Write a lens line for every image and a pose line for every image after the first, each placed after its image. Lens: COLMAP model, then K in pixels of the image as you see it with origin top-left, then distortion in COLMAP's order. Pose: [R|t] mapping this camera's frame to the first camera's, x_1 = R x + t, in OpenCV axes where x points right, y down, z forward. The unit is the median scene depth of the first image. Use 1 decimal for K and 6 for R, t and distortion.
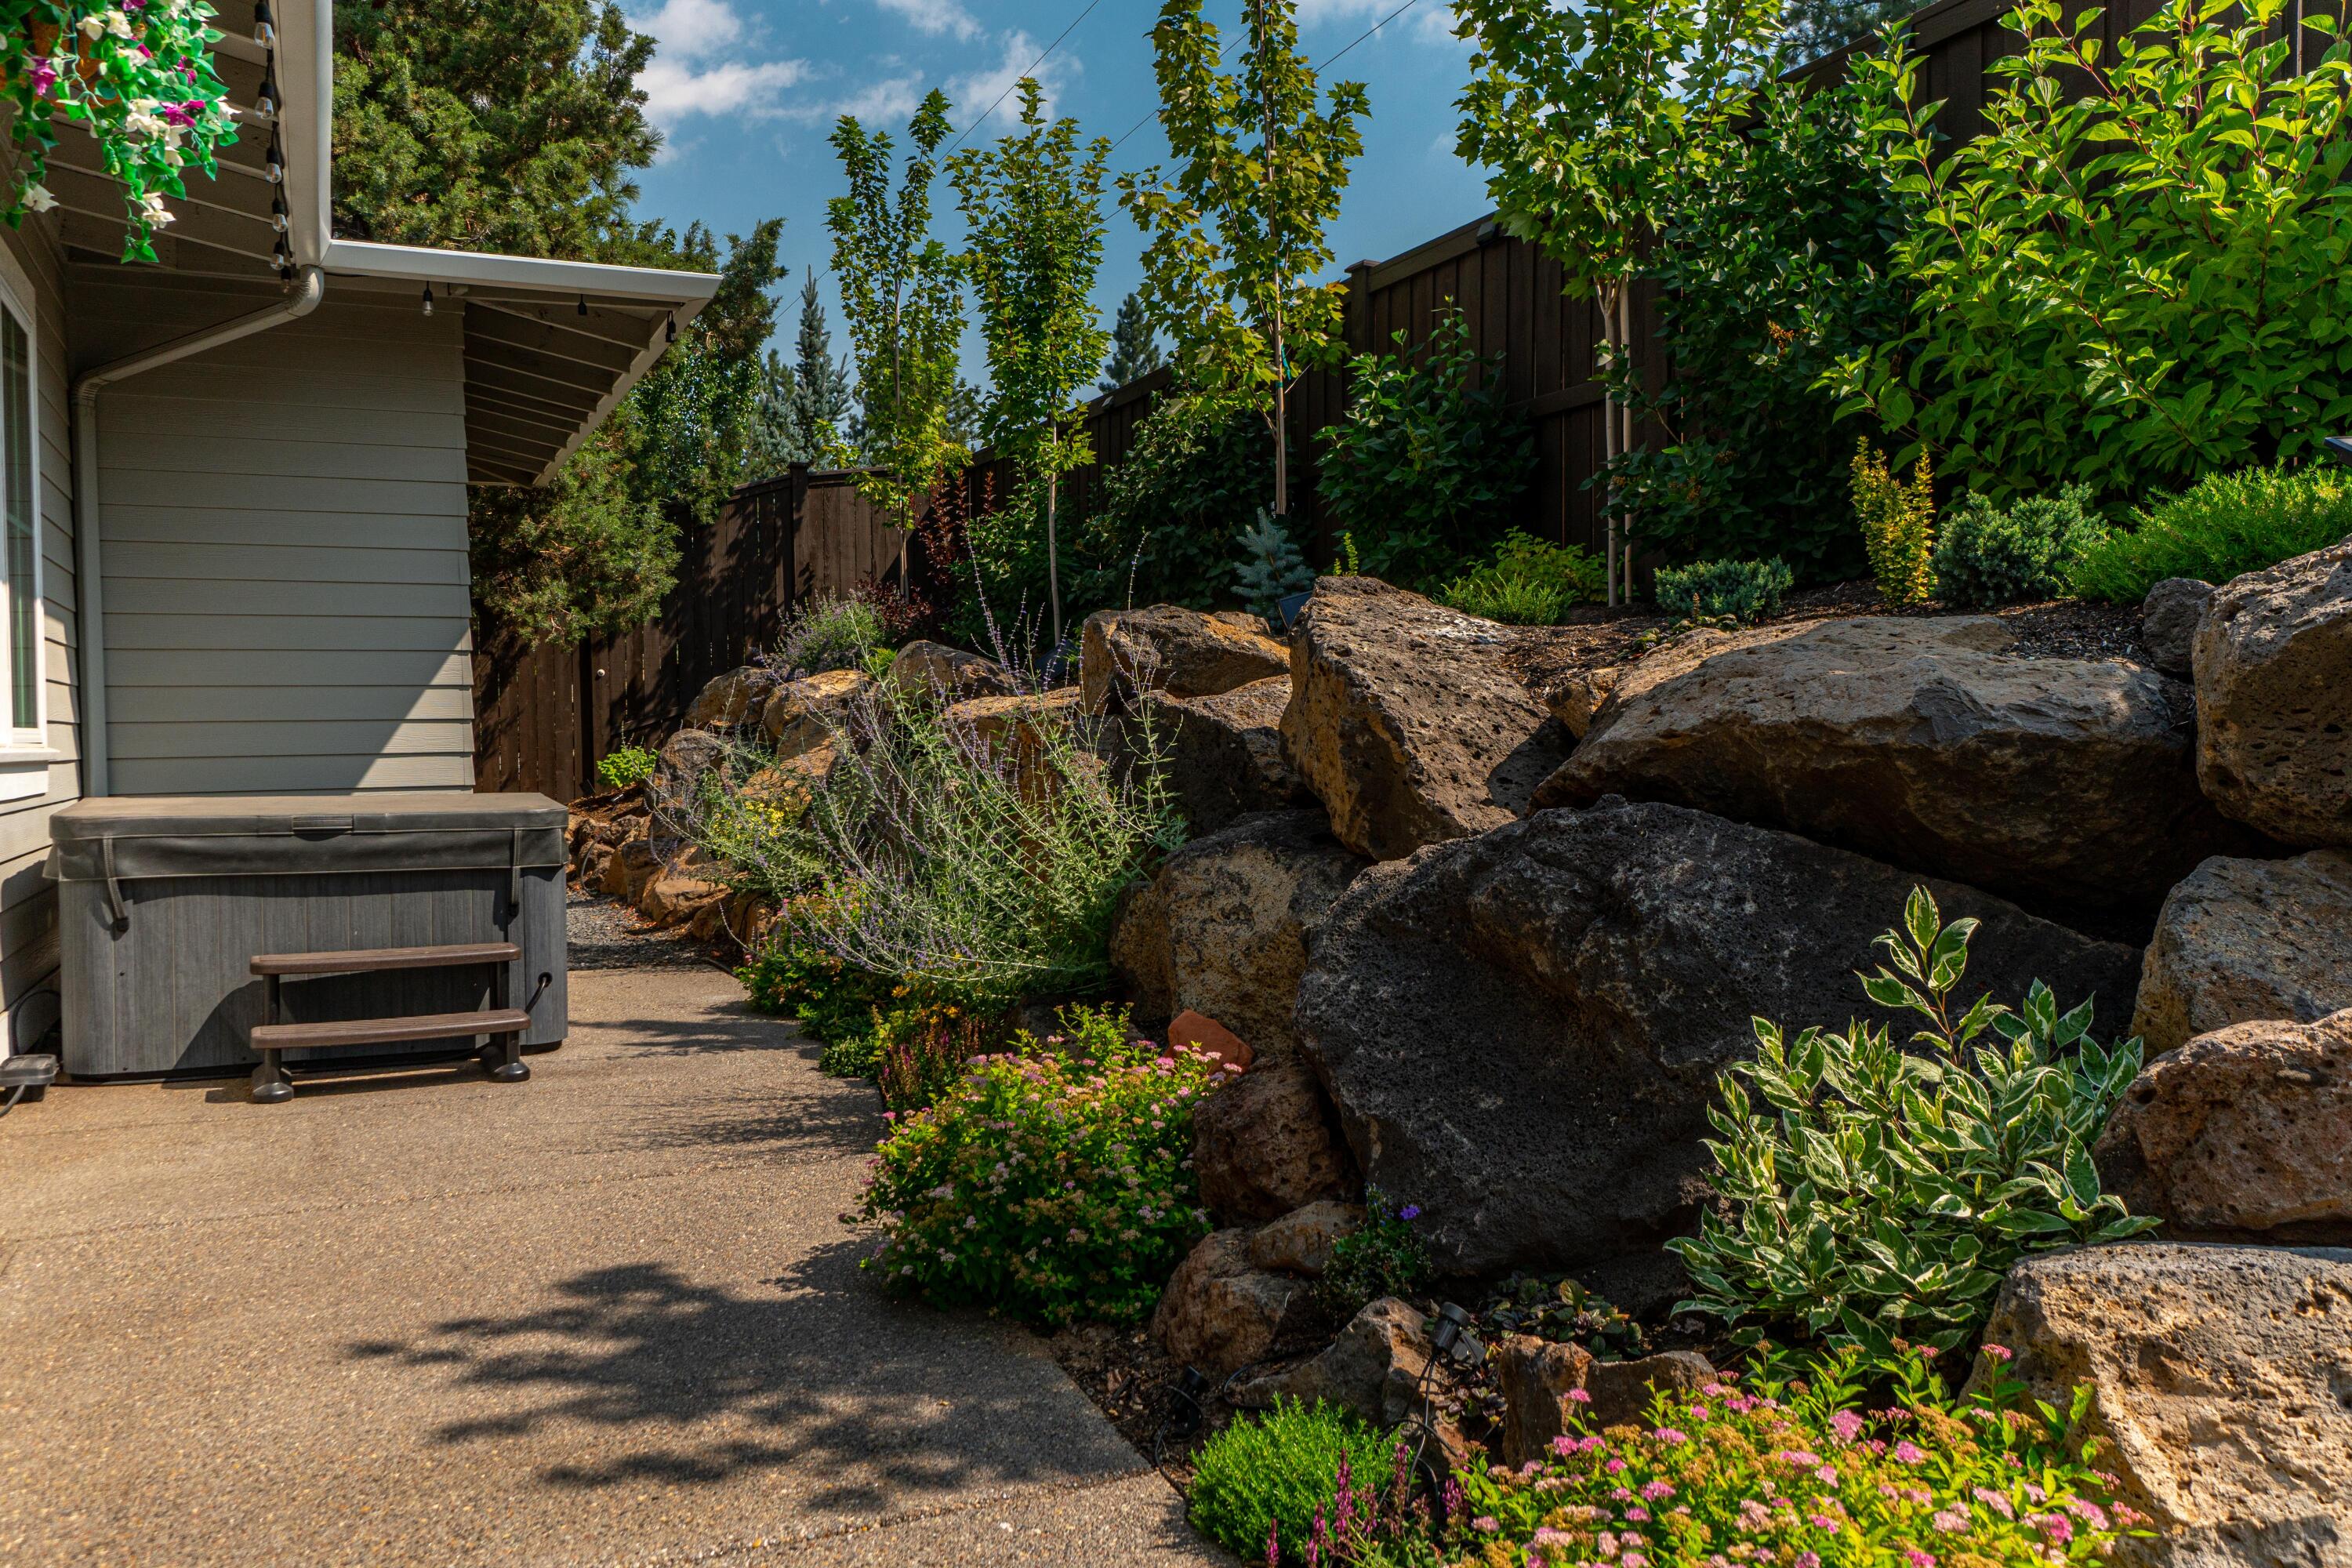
lens RADIAL K [[1825.4, 0, 1178.3], [0, 1825.4, 784.3], [0, 0, 1]] dist [0.005097, 0.005412]
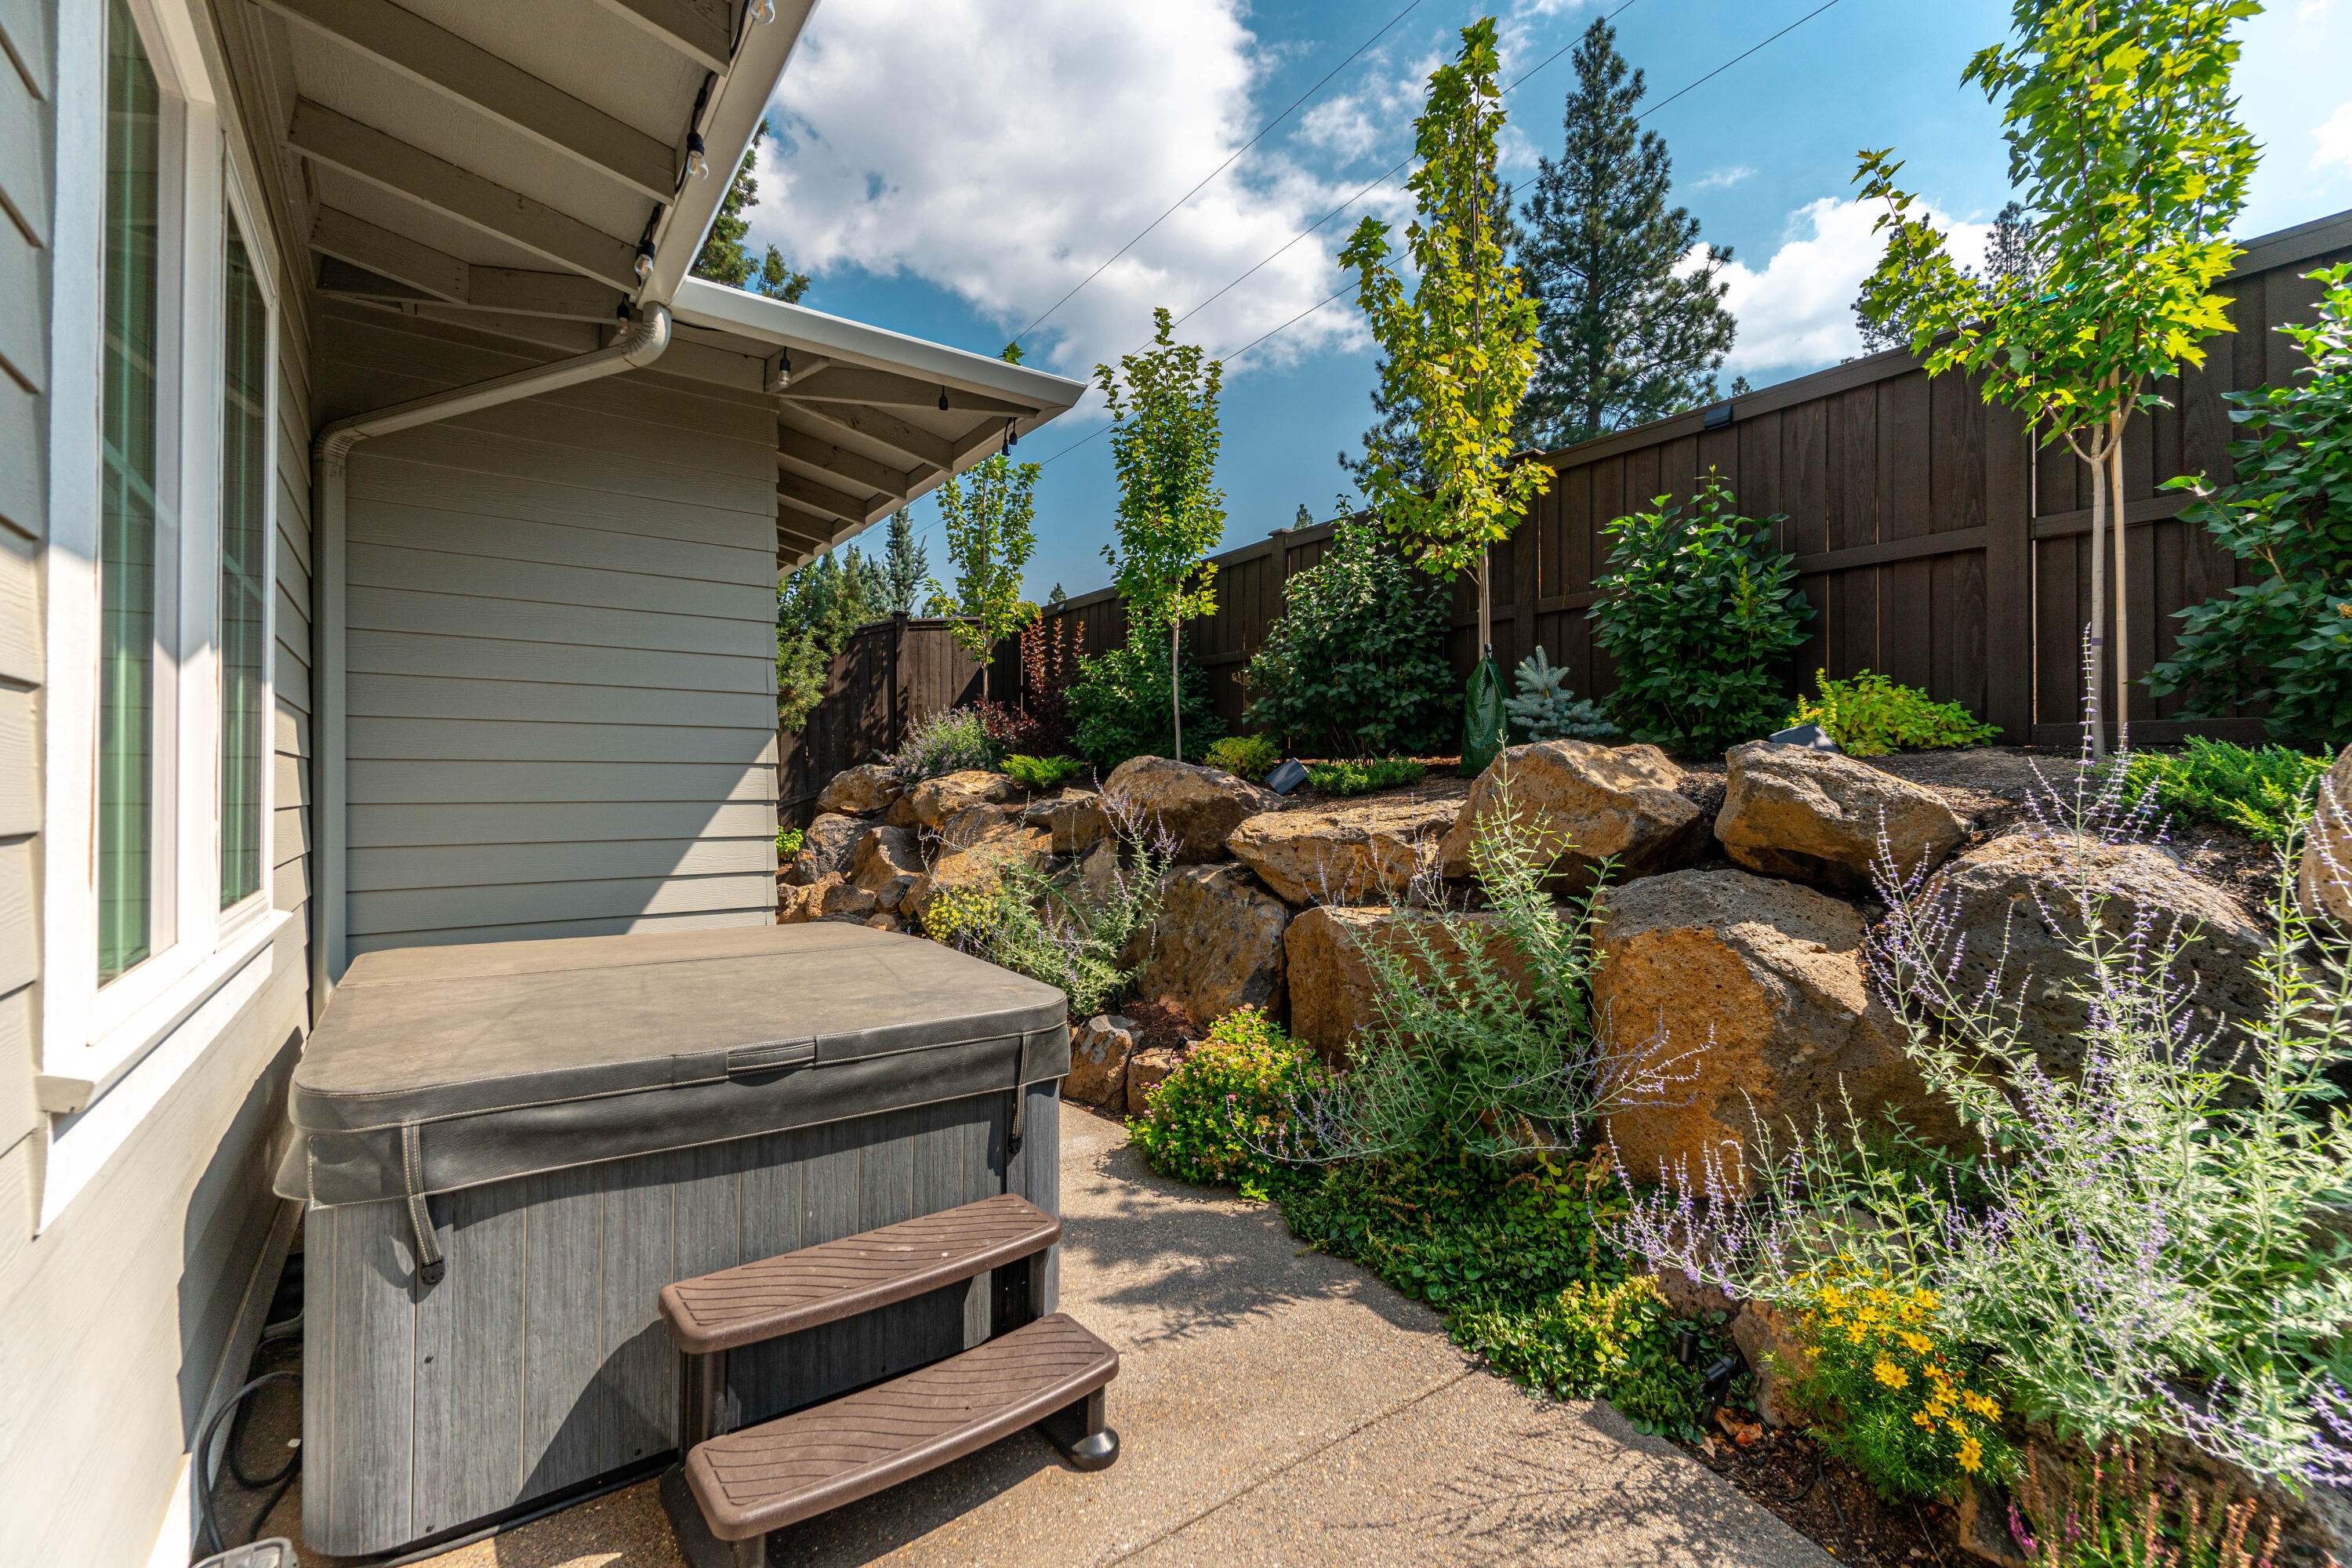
lens RADIAL K [[1018.3, 0, 1179.7], [0, 1018.3, 782.2], [0, 0, 1]] dist [-0.003053, 0.001780]
pose [[0.980608, 0.010406, 0.195704, -0.297555], [-0.002984, 0.999266, -0.038180, -0.046125], [-0.195958, 0.036856, 0.979919, 0.461043]]
